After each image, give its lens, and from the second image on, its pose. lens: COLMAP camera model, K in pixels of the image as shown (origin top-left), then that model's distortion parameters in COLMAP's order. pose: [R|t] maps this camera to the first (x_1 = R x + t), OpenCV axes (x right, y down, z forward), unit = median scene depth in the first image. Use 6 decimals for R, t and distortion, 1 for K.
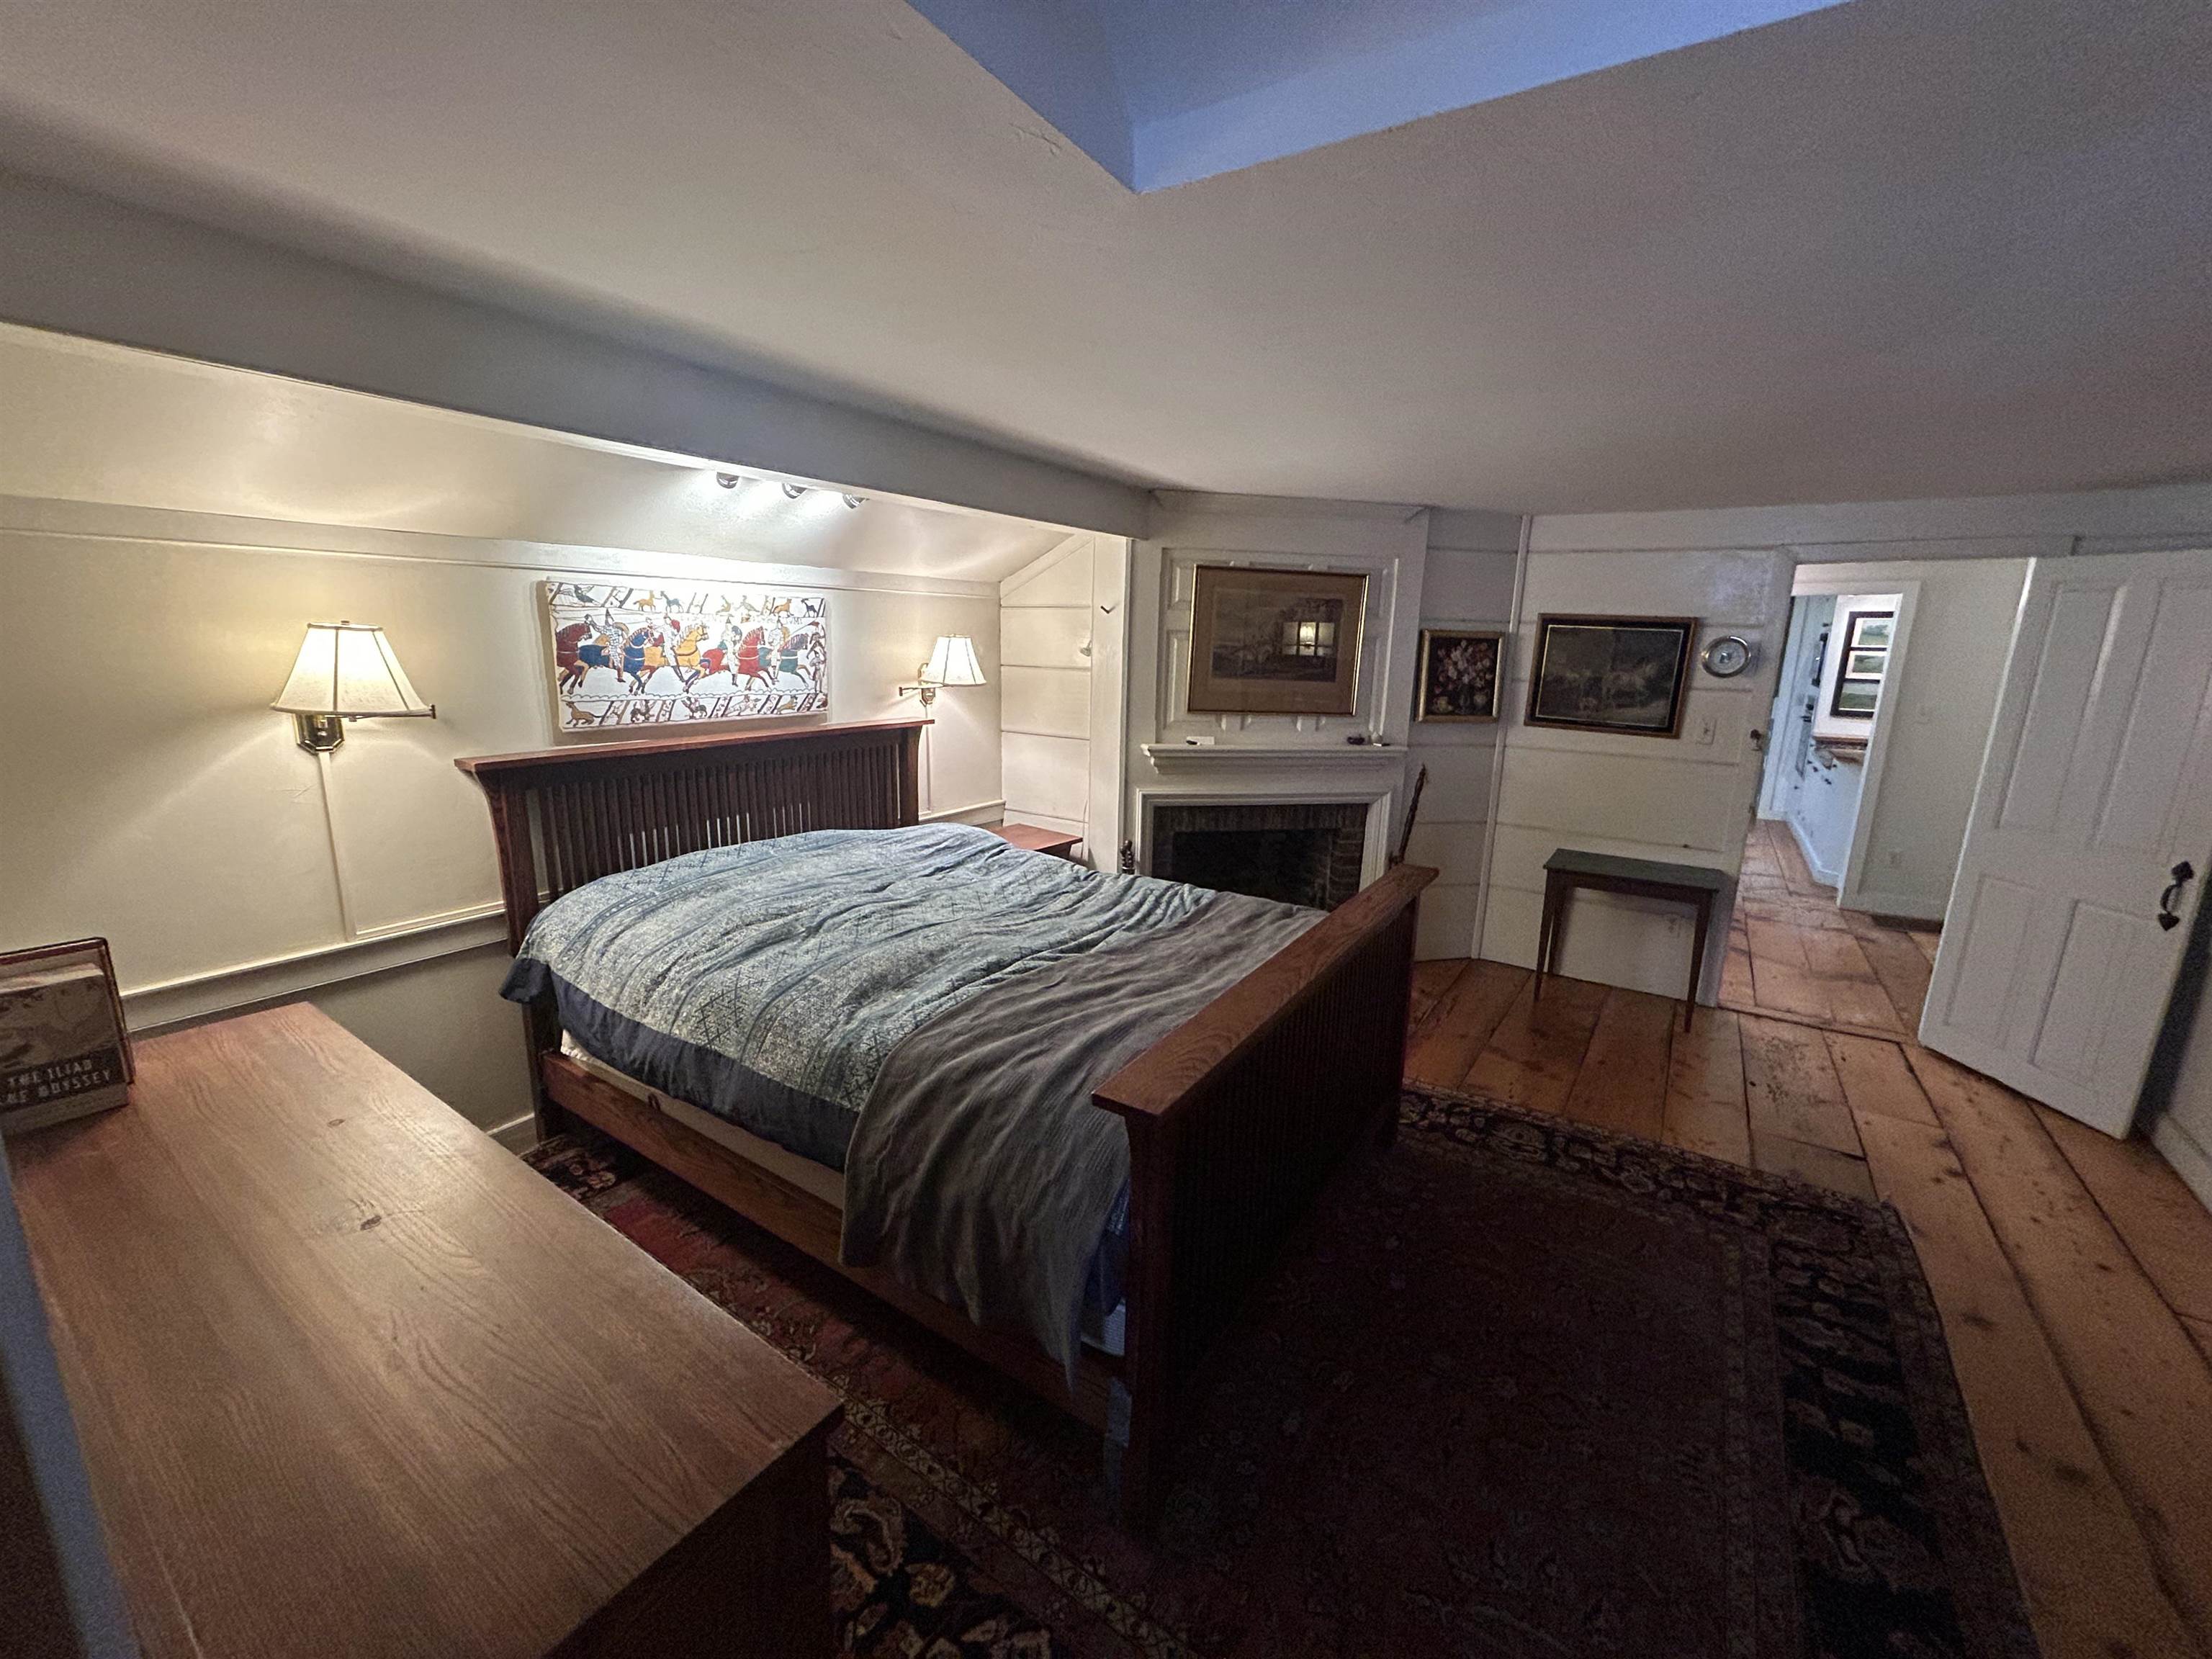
lens RADIAL K [[898.6, 0, 1101.6], [0, 898.6, 835.2], [0, 0, 1]] dist [0.003054, -0.000167]
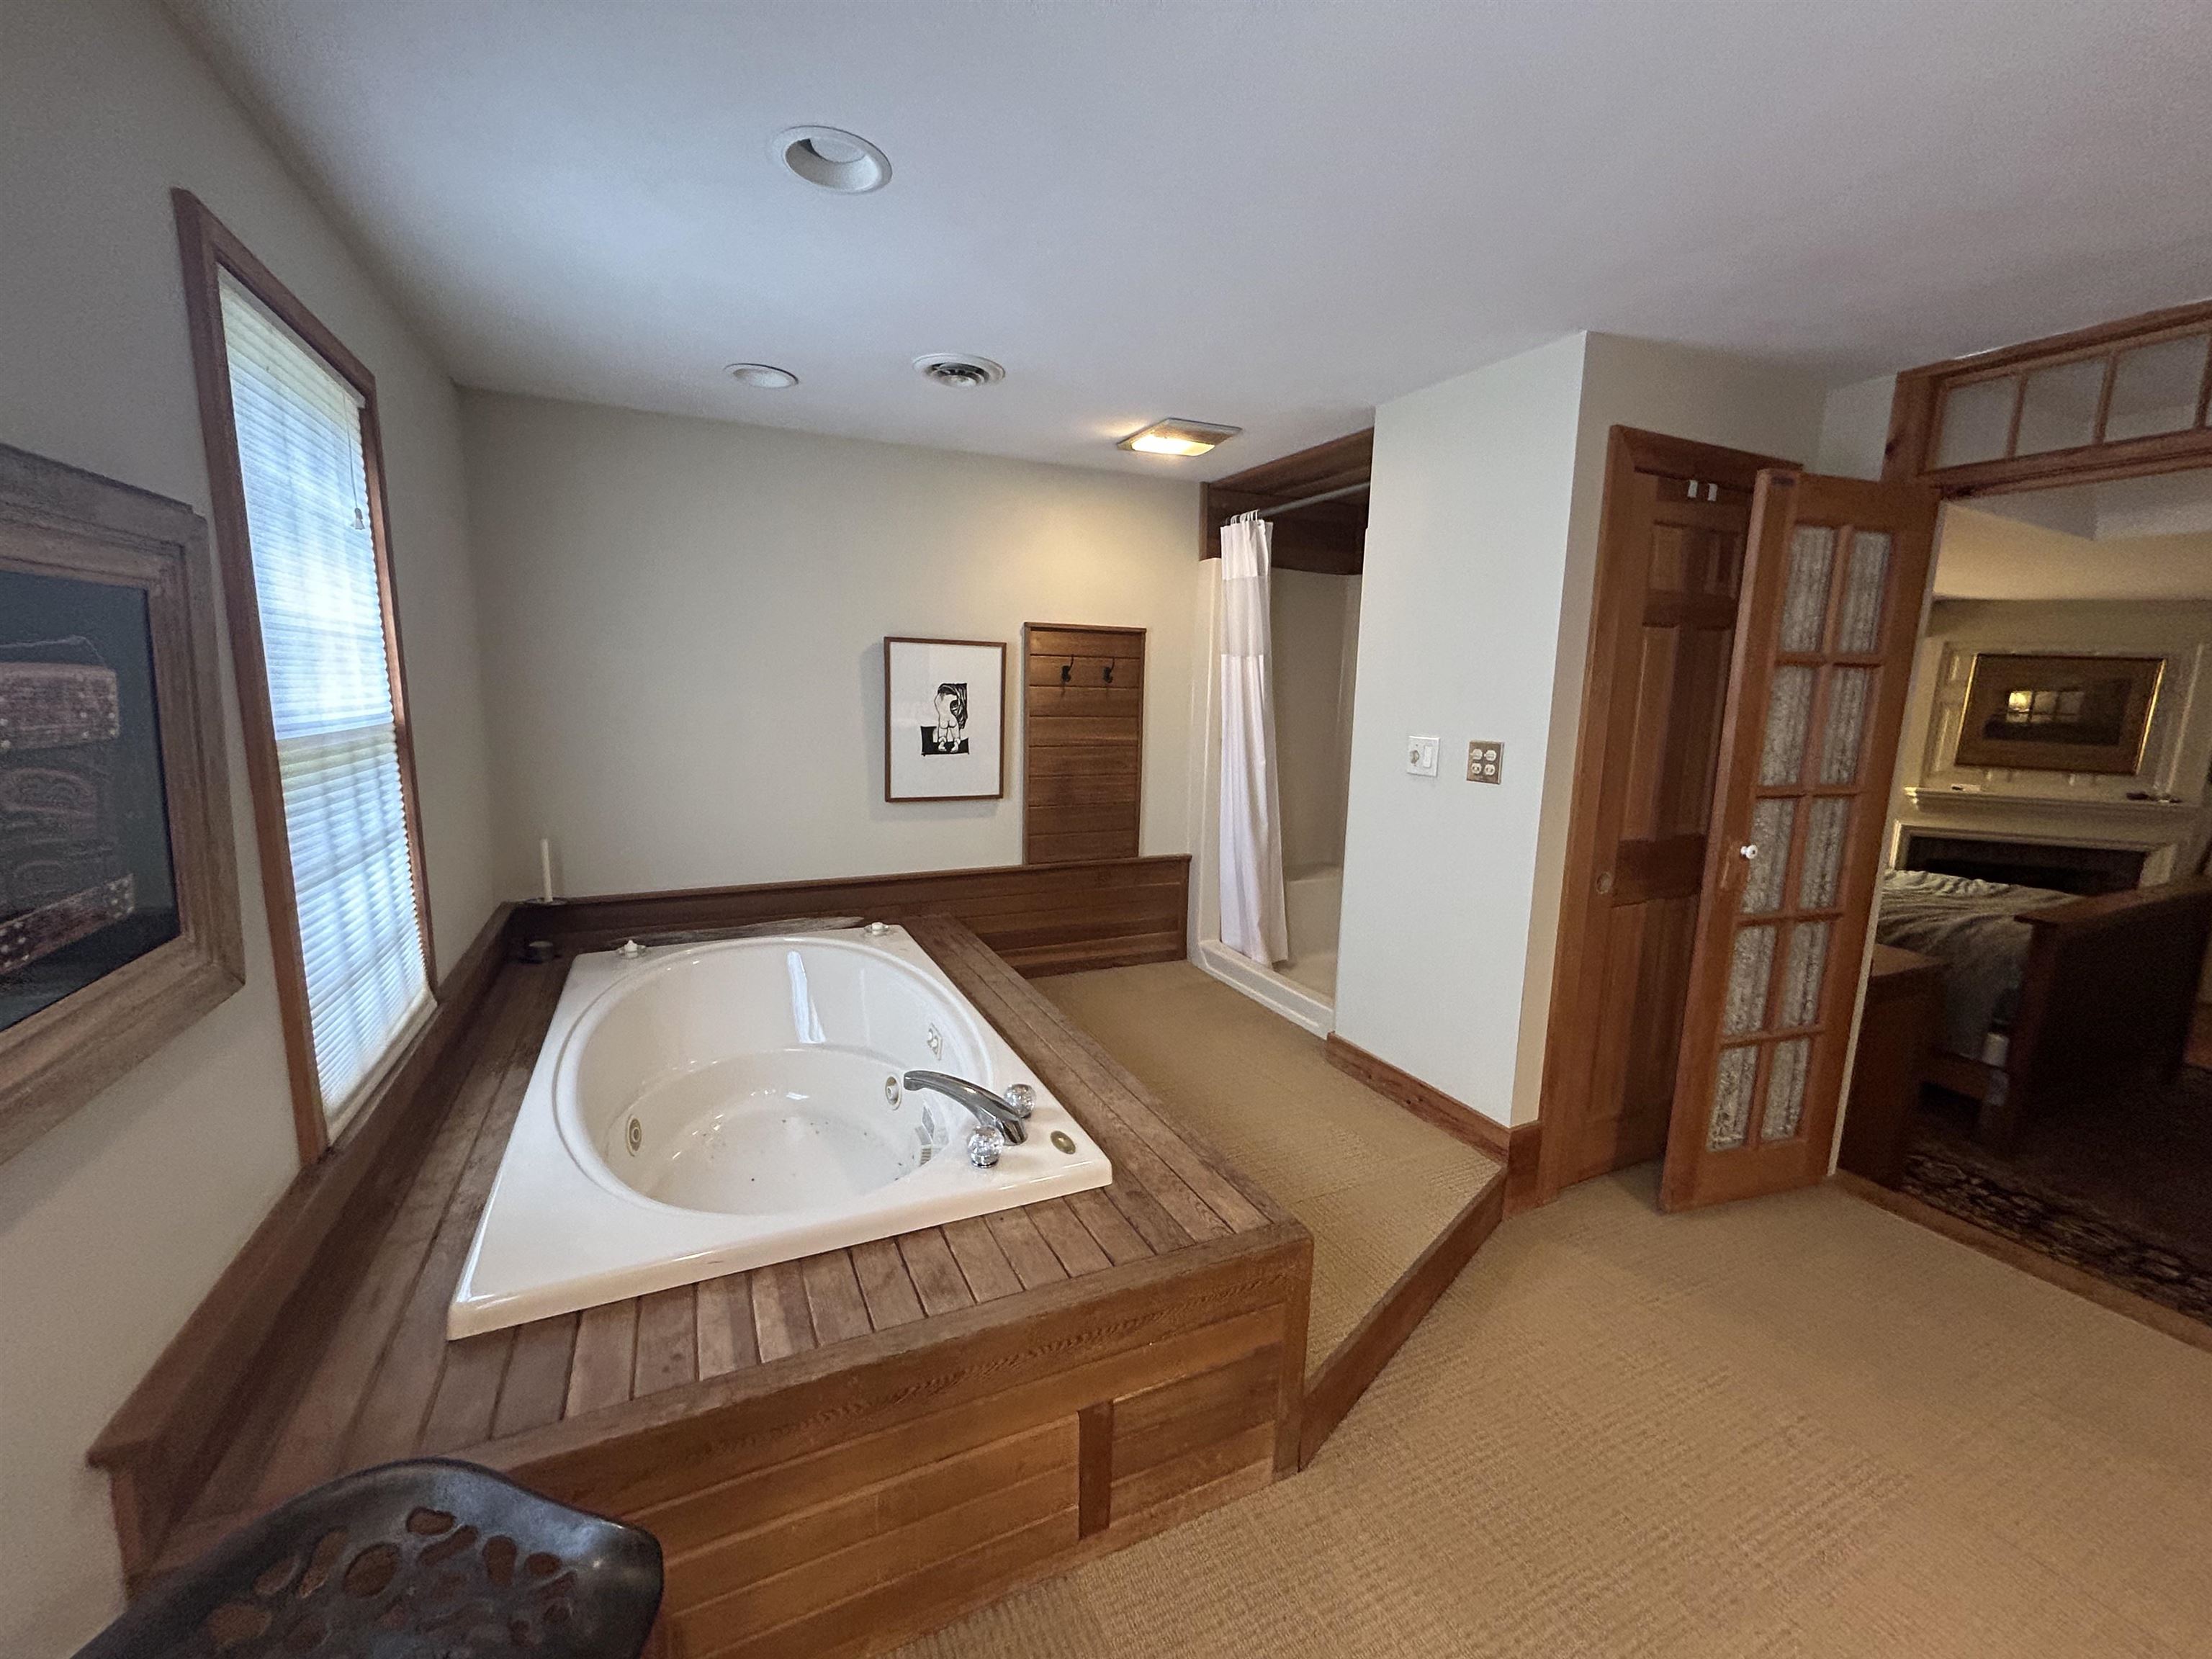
lens RADIAL K [[898.6, 0, 1109.4], [0, 898.6, 824.9], [0, 0, 1]] dist [0.003054, -0.000167]
pose [[0.859506, 0.085112, -0.503990, -0.286057], [-0.120924, 0.991907, -0.038715, 0.144929], [0.496616, 0.094220, 0.862841, -0.709977]]
